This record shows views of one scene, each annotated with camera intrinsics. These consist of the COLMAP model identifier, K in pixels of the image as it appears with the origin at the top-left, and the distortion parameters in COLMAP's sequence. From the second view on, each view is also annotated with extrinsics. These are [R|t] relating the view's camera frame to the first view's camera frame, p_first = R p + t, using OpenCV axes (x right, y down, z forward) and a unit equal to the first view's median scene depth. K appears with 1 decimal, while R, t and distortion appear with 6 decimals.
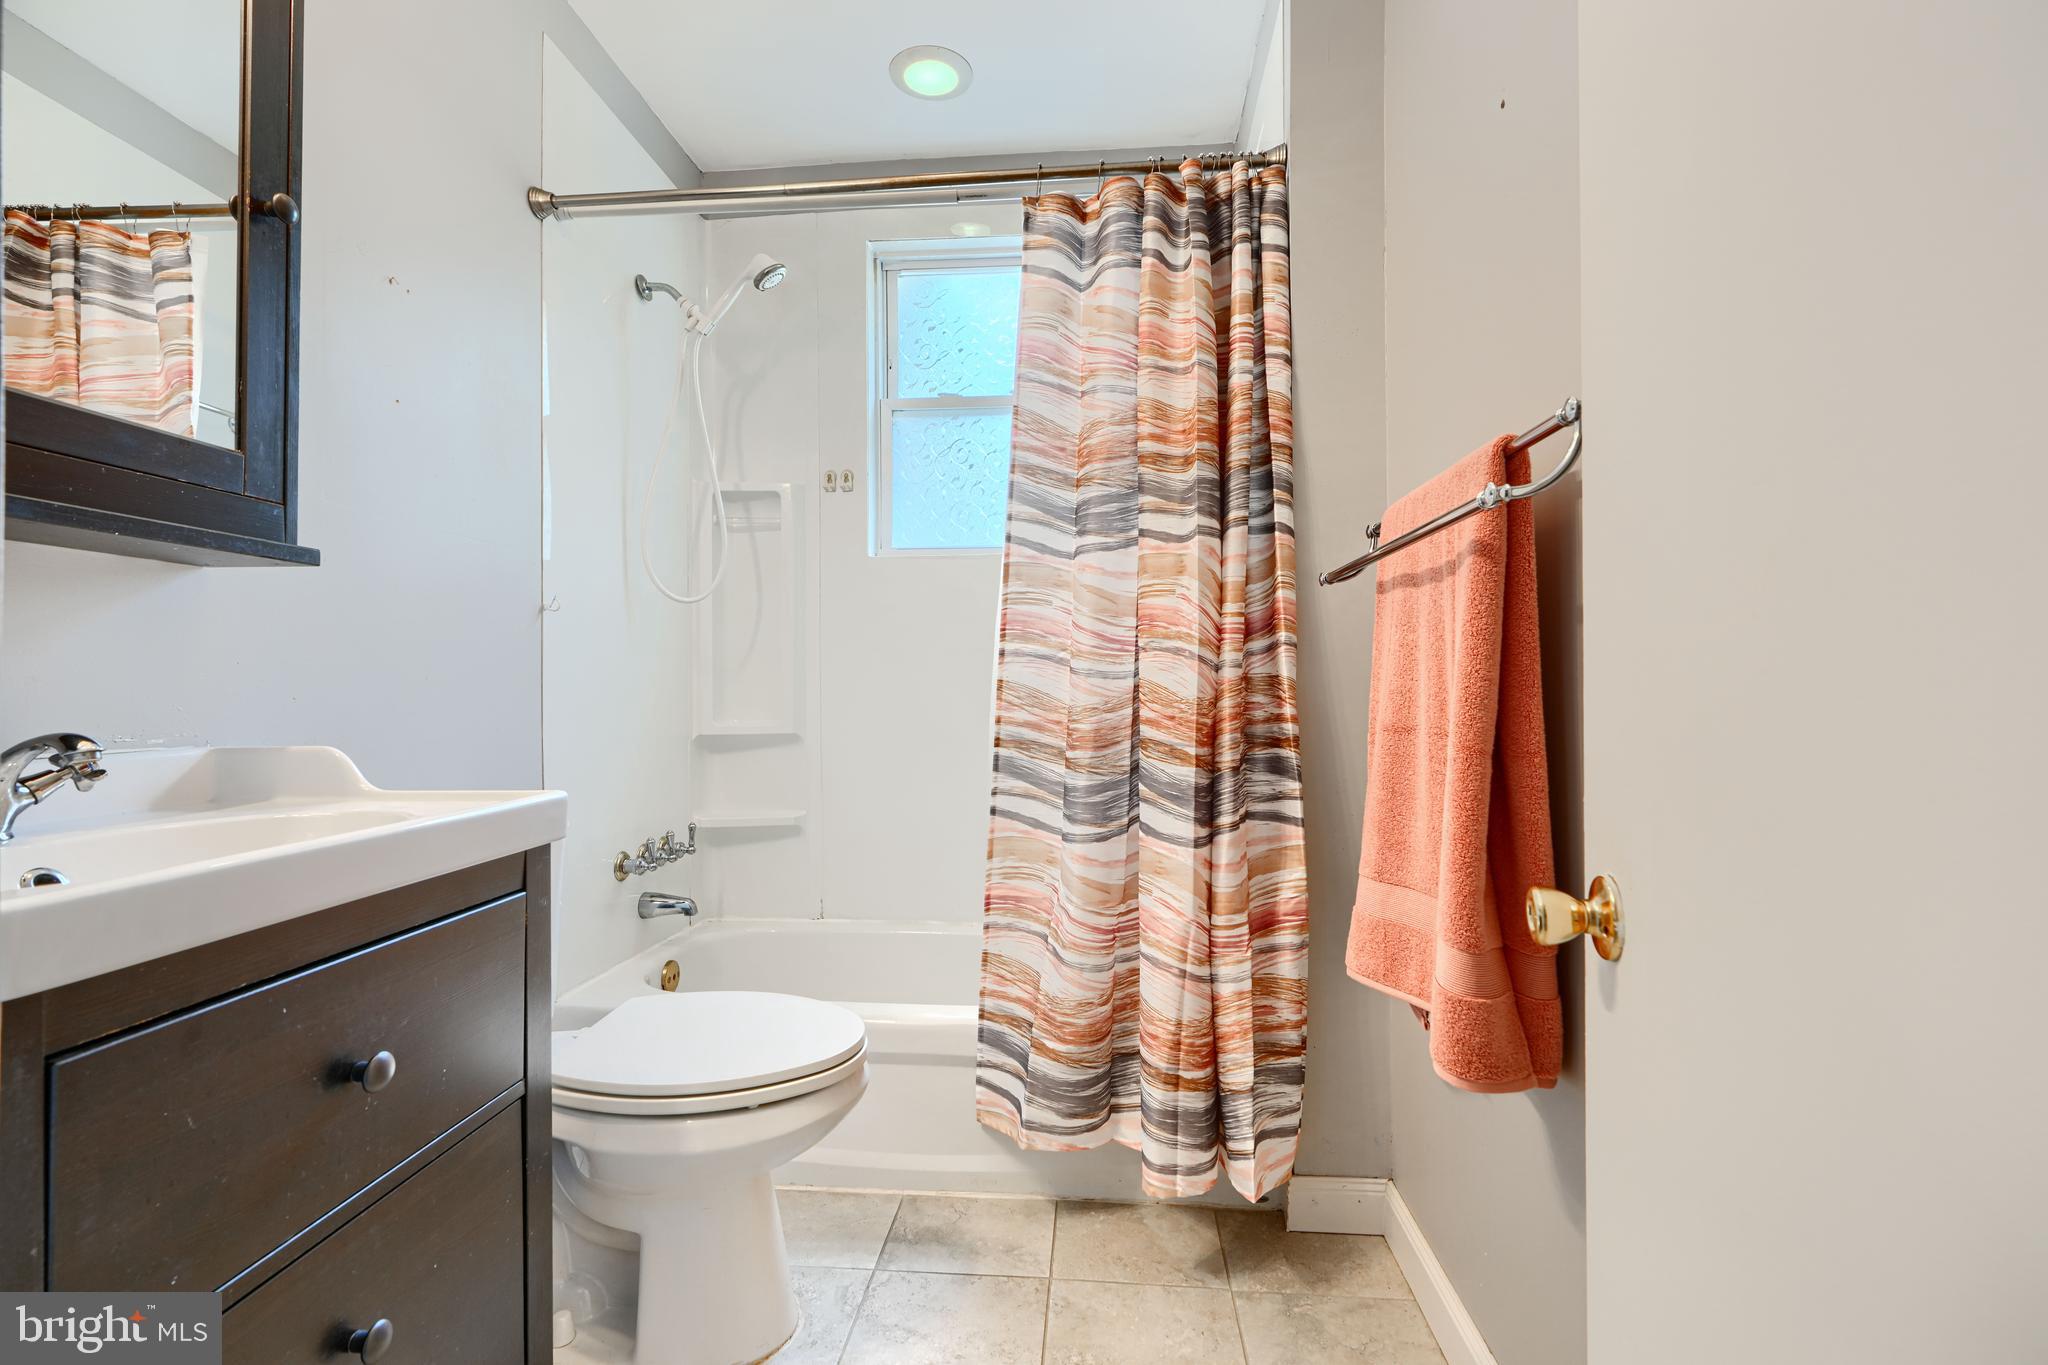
lens RADIAL K [[913.6, 0, 1024.7], [0, 913.6, 677.3], [0, 0, 1]] dist [0.001333, -0.000914]
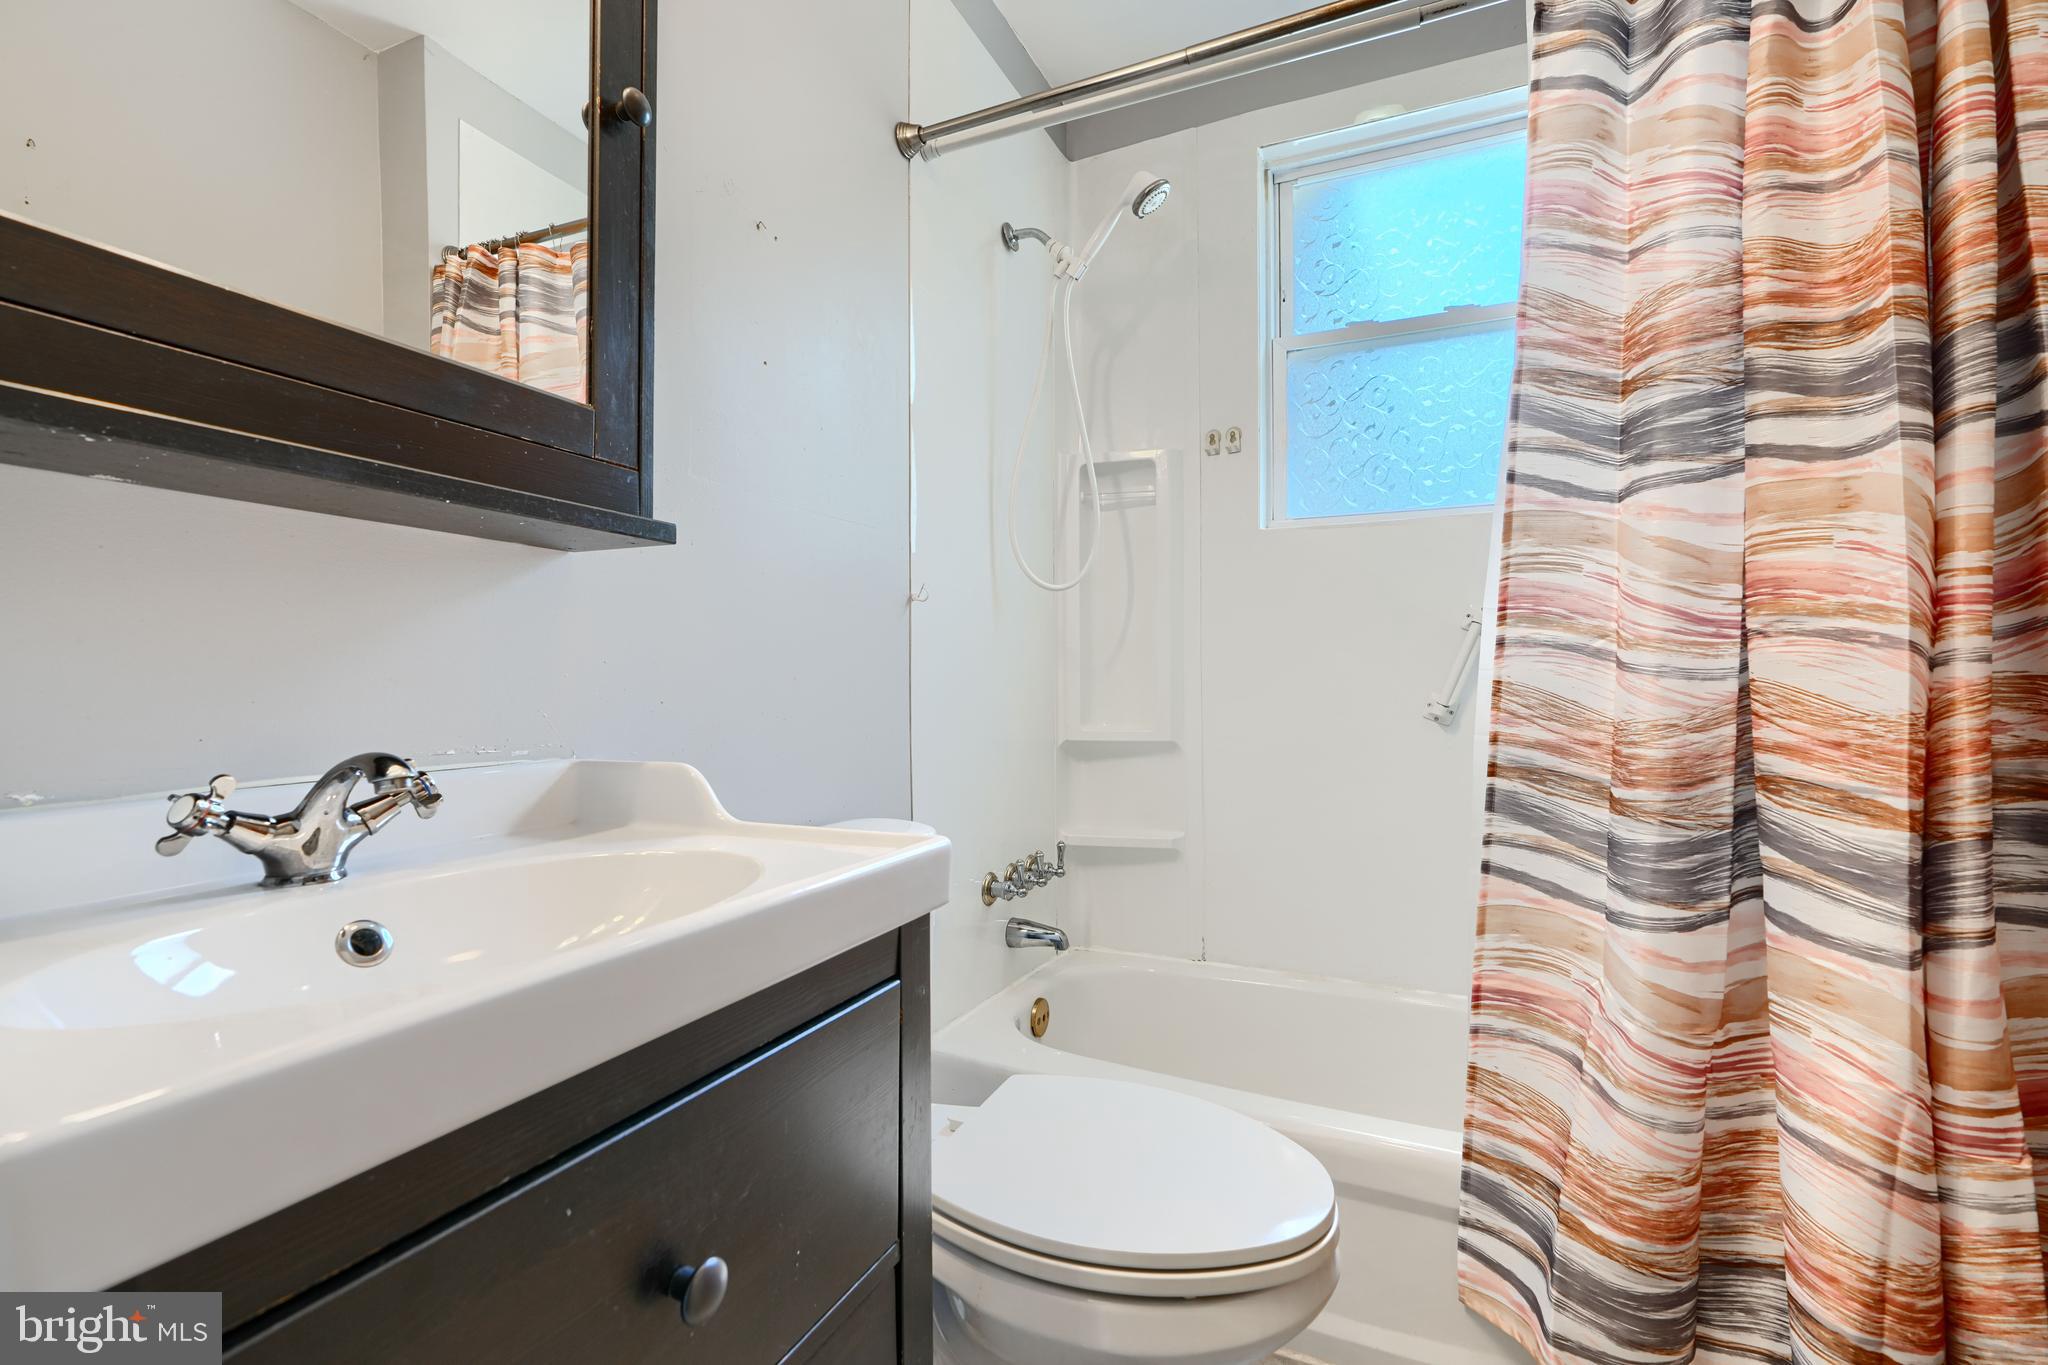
lens RADIAL K [[913.6, 0, 1024.2], [0, 913.6, 681.5], [0, 0, 1]] dist [0.001333, -0.000914]
pose [[0.938551, 0.002763, -0.345130, -0.130338], [0.000282, 0.999961, 0.008773, -0.003181], [0.345141, -0.008331, 0.938514, 0.227247]]
